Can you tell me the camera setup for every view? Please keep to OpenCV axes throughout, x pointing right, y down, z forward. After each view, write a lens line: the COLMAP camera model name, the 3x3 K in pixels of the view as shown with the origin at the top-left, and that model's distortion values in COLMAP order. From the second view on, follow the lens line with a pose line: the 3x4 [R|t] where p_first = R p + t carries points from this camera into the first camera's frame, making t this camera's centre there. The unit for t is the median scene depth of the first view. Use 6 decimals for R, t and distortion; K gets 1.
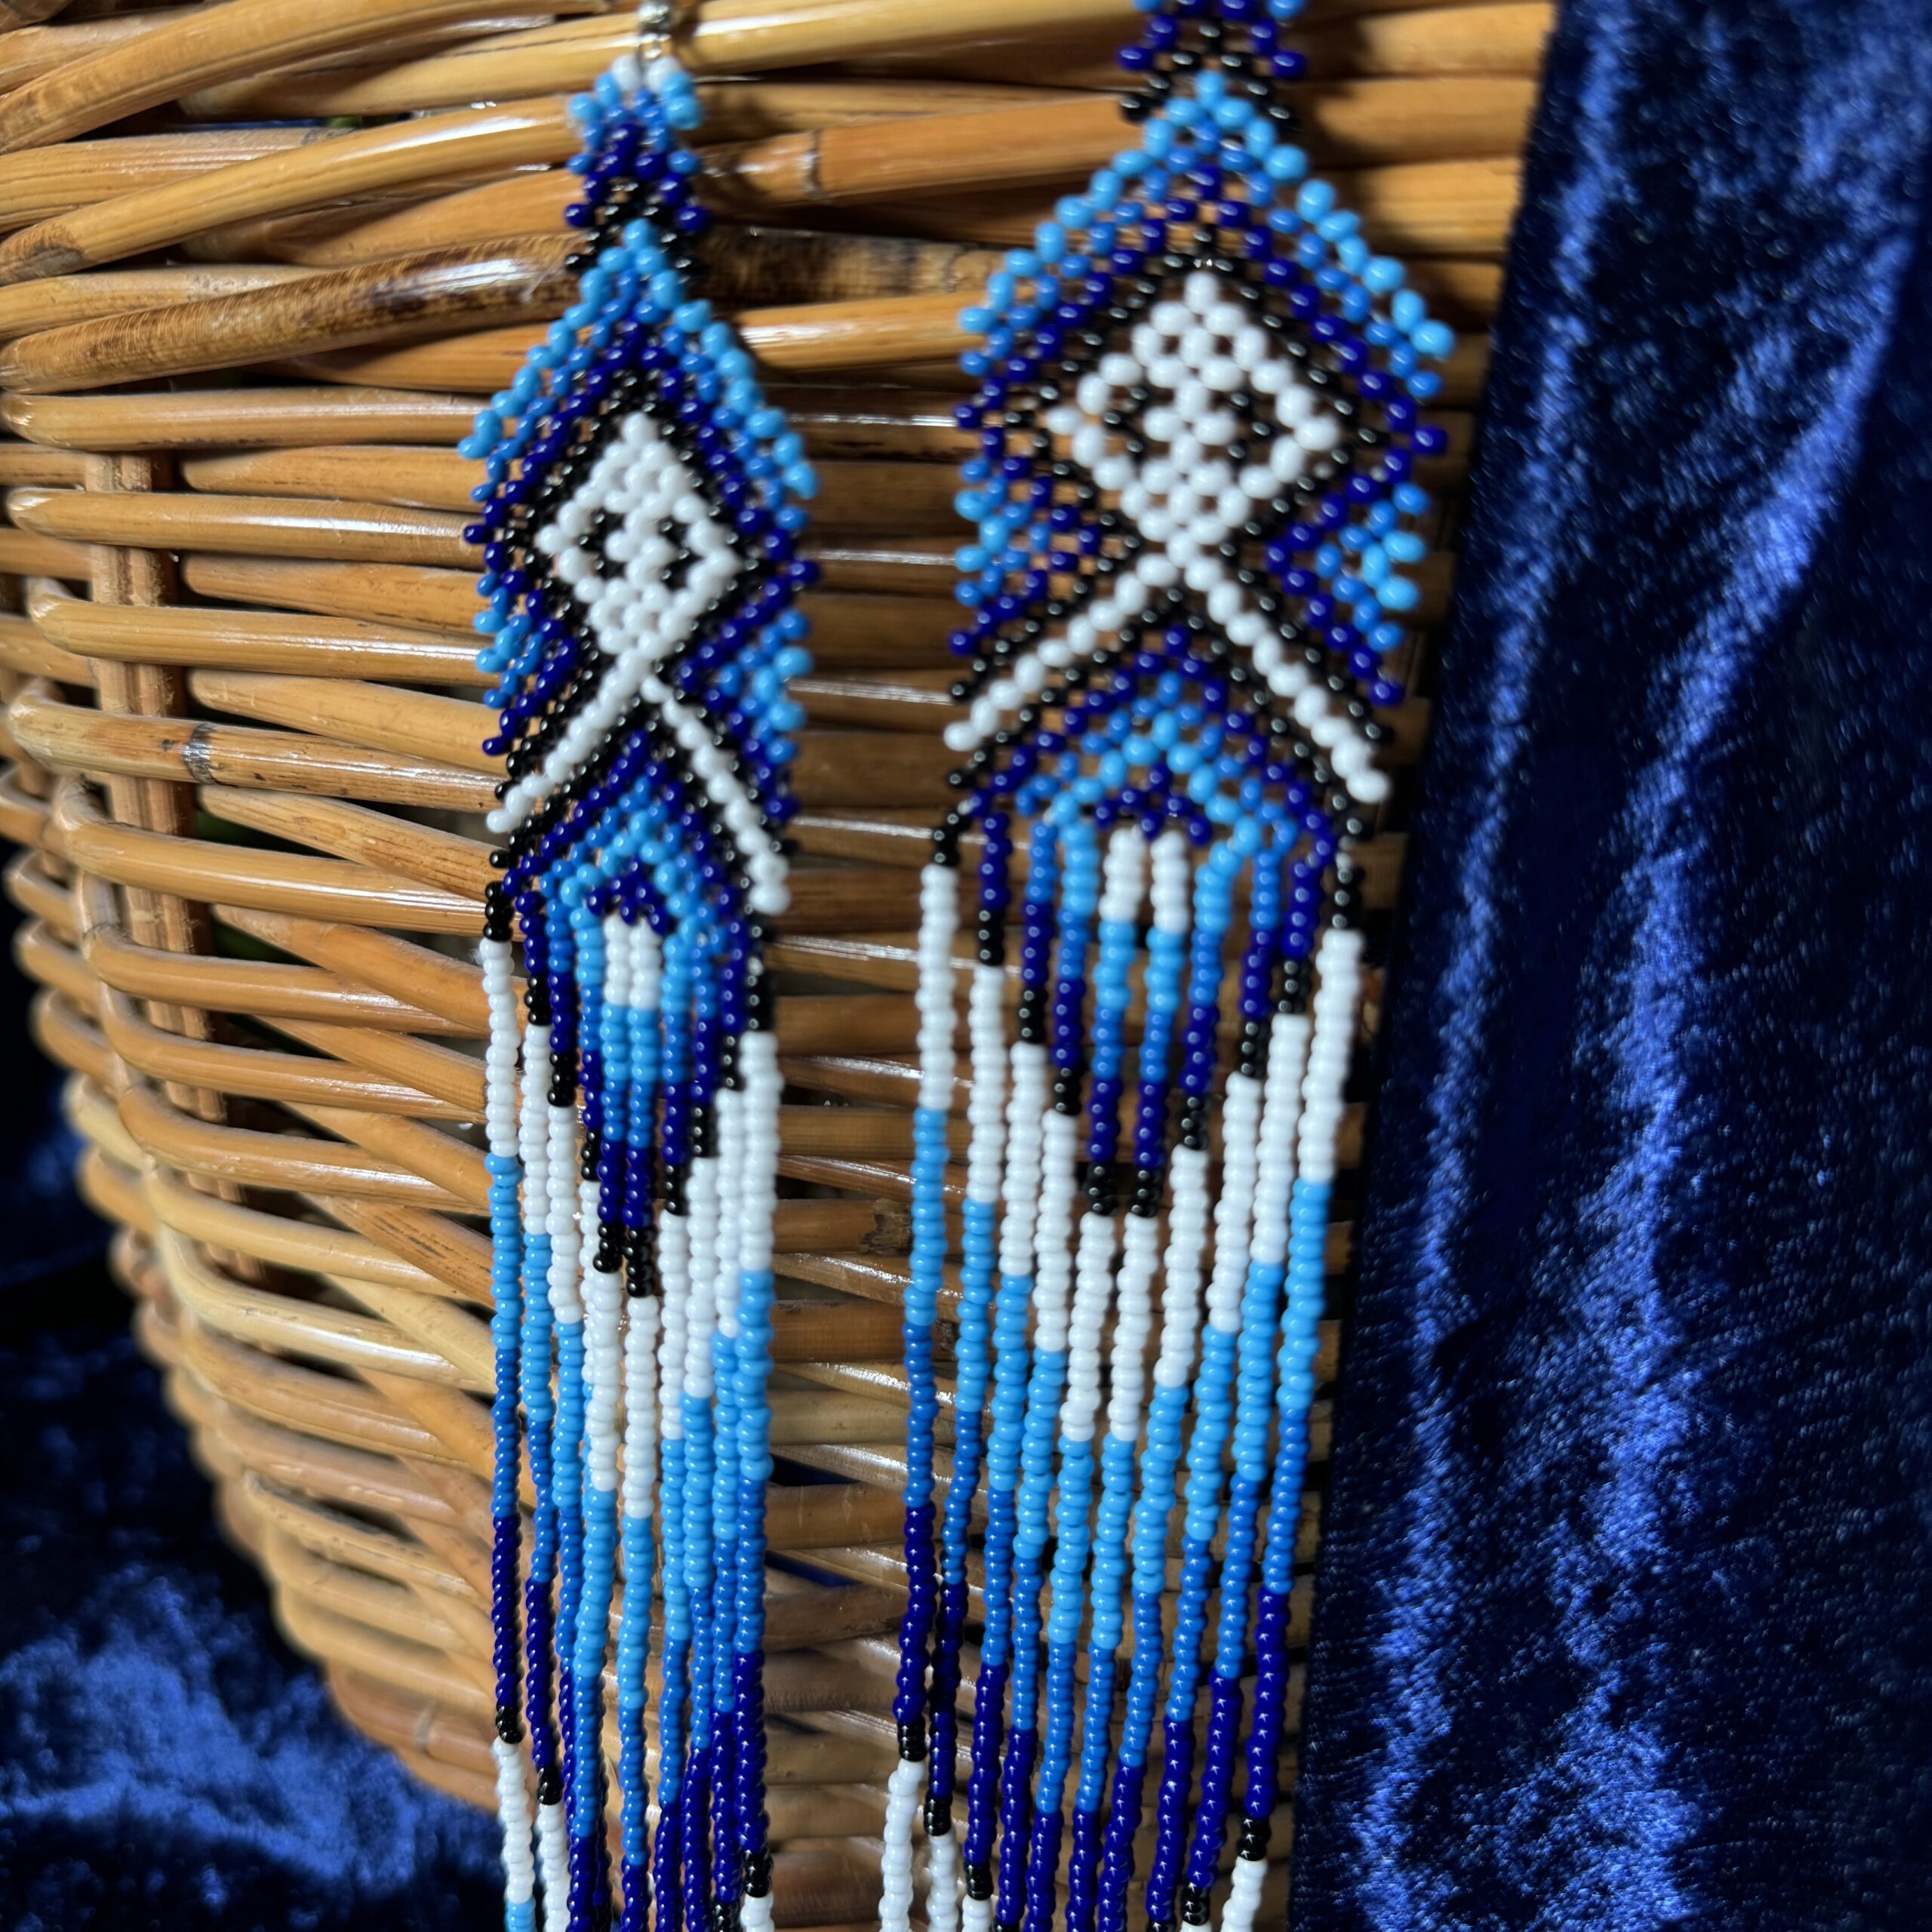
lens RADIAL K [[1959.0, 0, 974.1], [0, 1959.0, 966.0], [0, 0, 1]] dist [-0.054897, 0.000000]
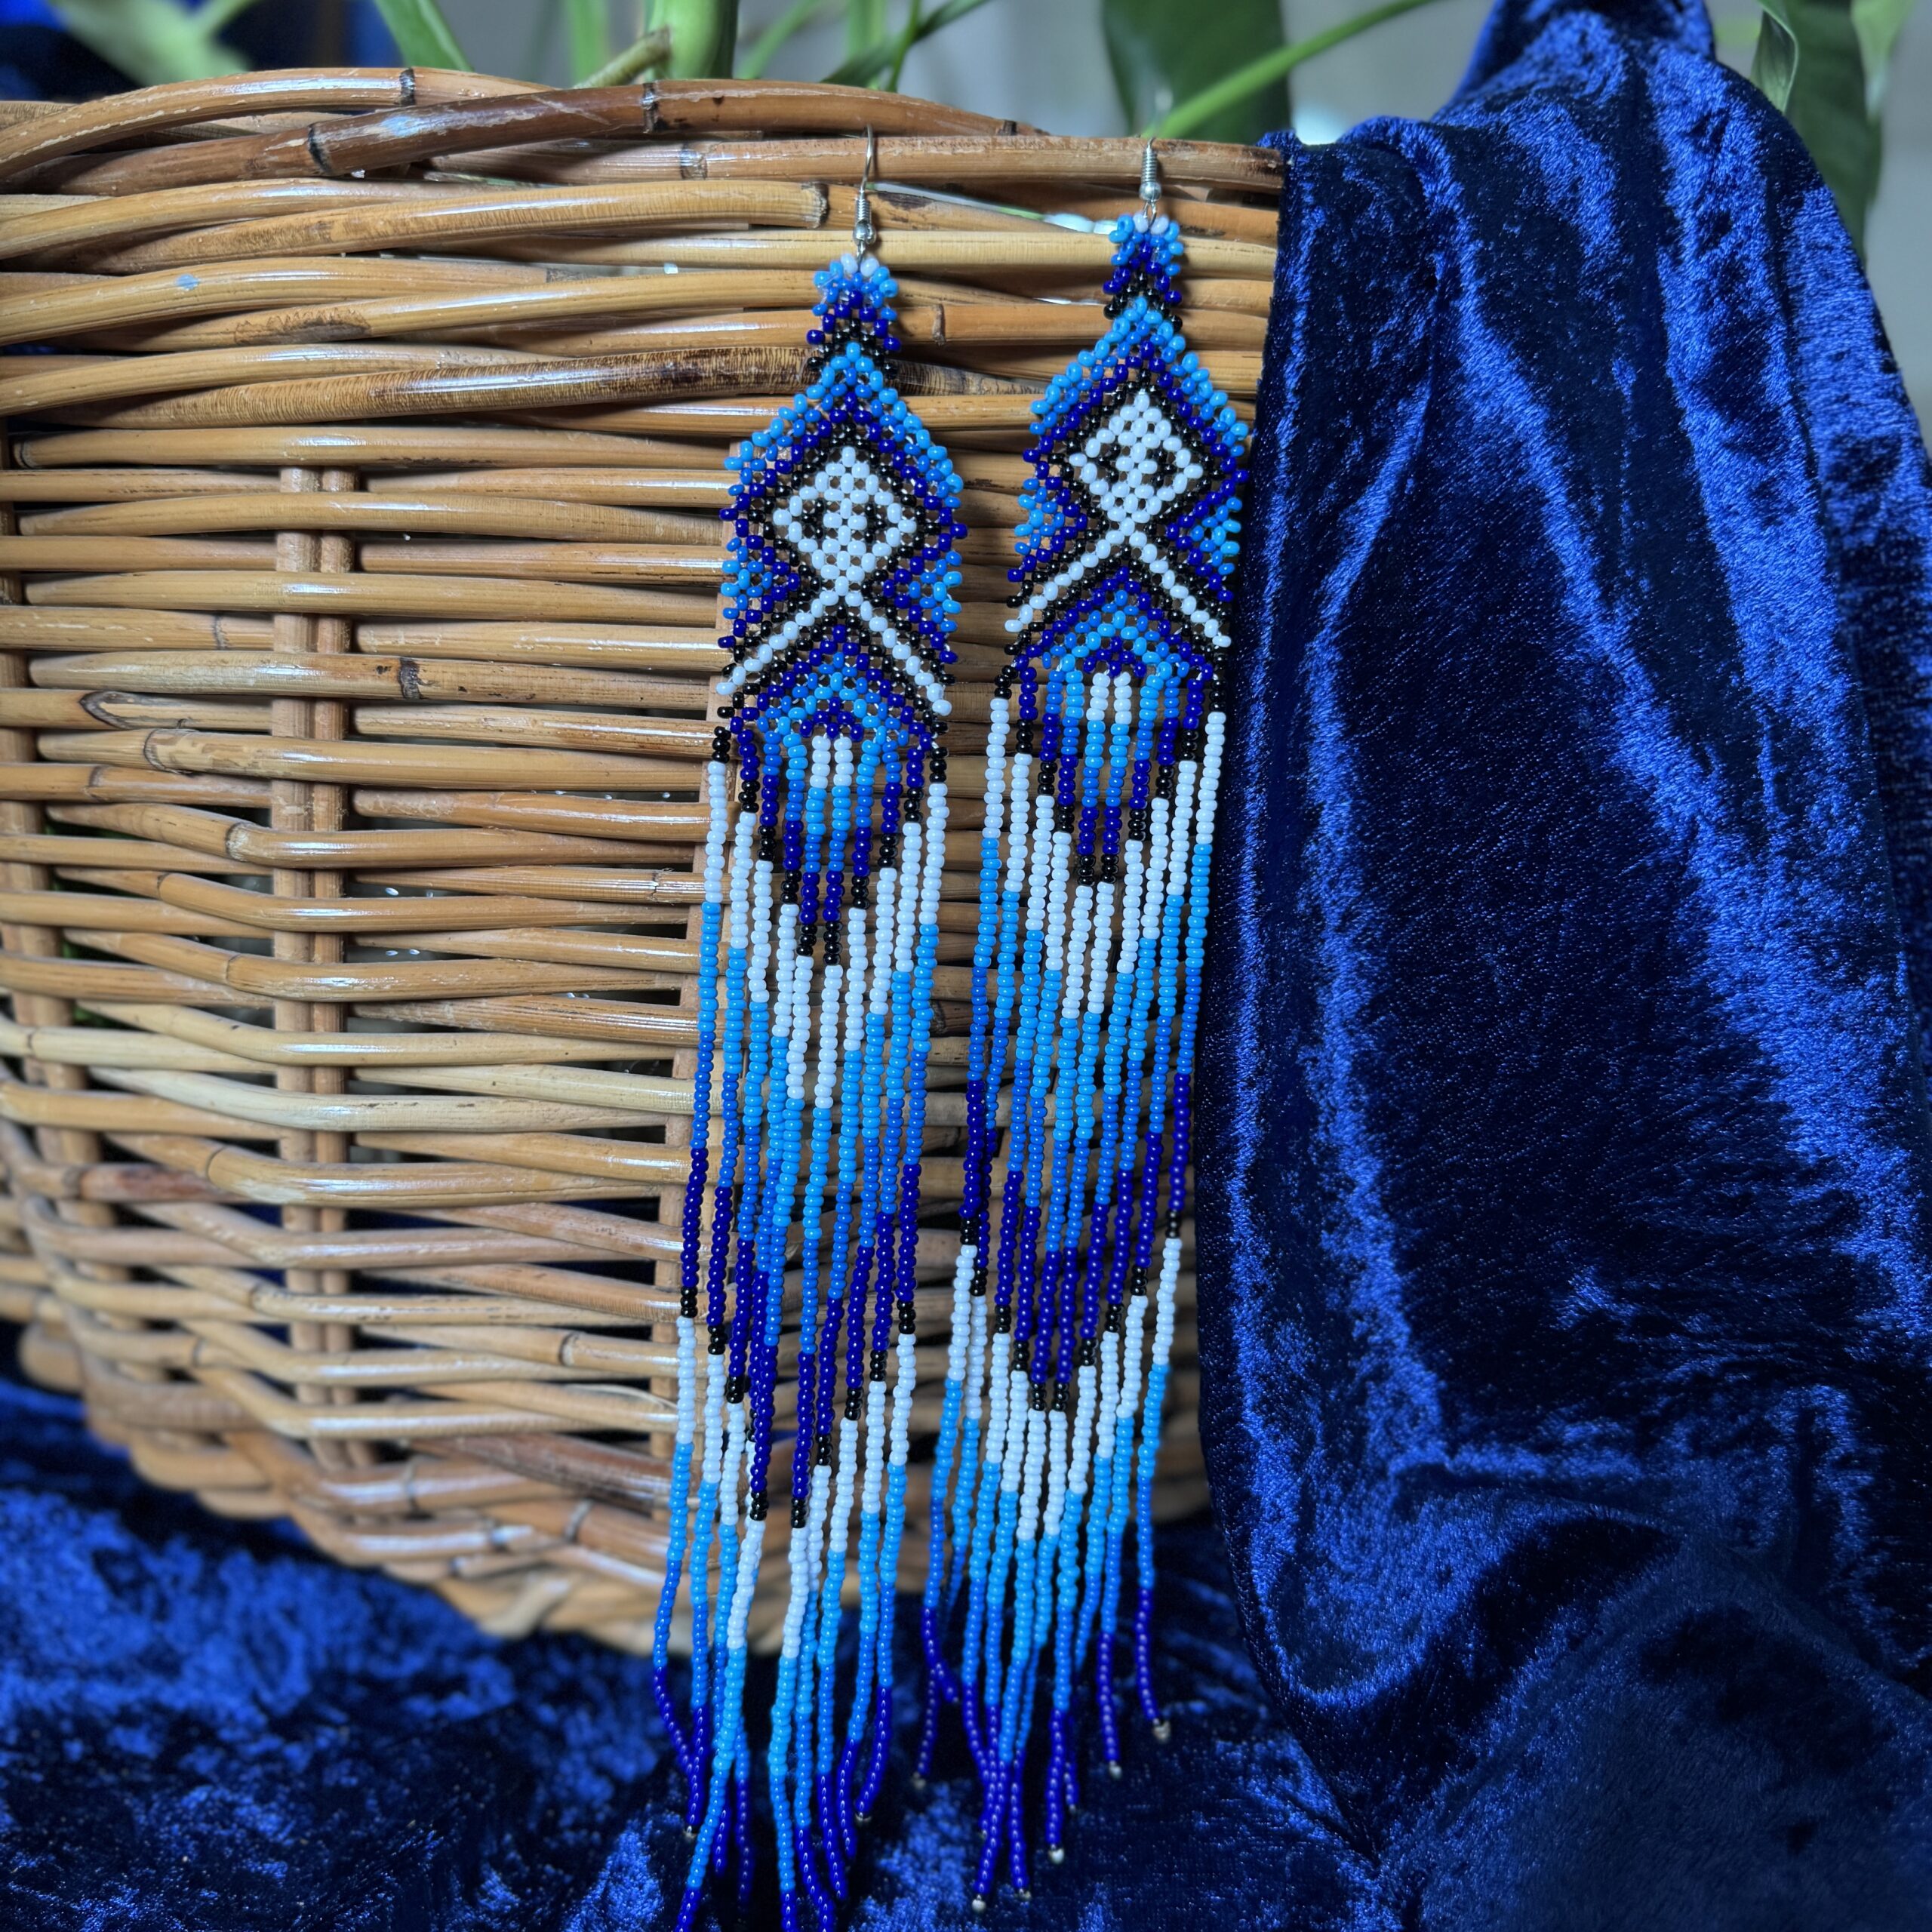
lens RADIAL K [[1939.7, 0, 1002.8], [0, 1939.7, 980.1], [0, 0, 1]] dist [-0.034283, 0.000000]
pose [[0.858328, -0.075642, 0.507496, -0.999774], [0.123699, 0.990407, -0.061592, 0.338591], [-0.497968, 0.115643, 0.859450, -0.568395]]
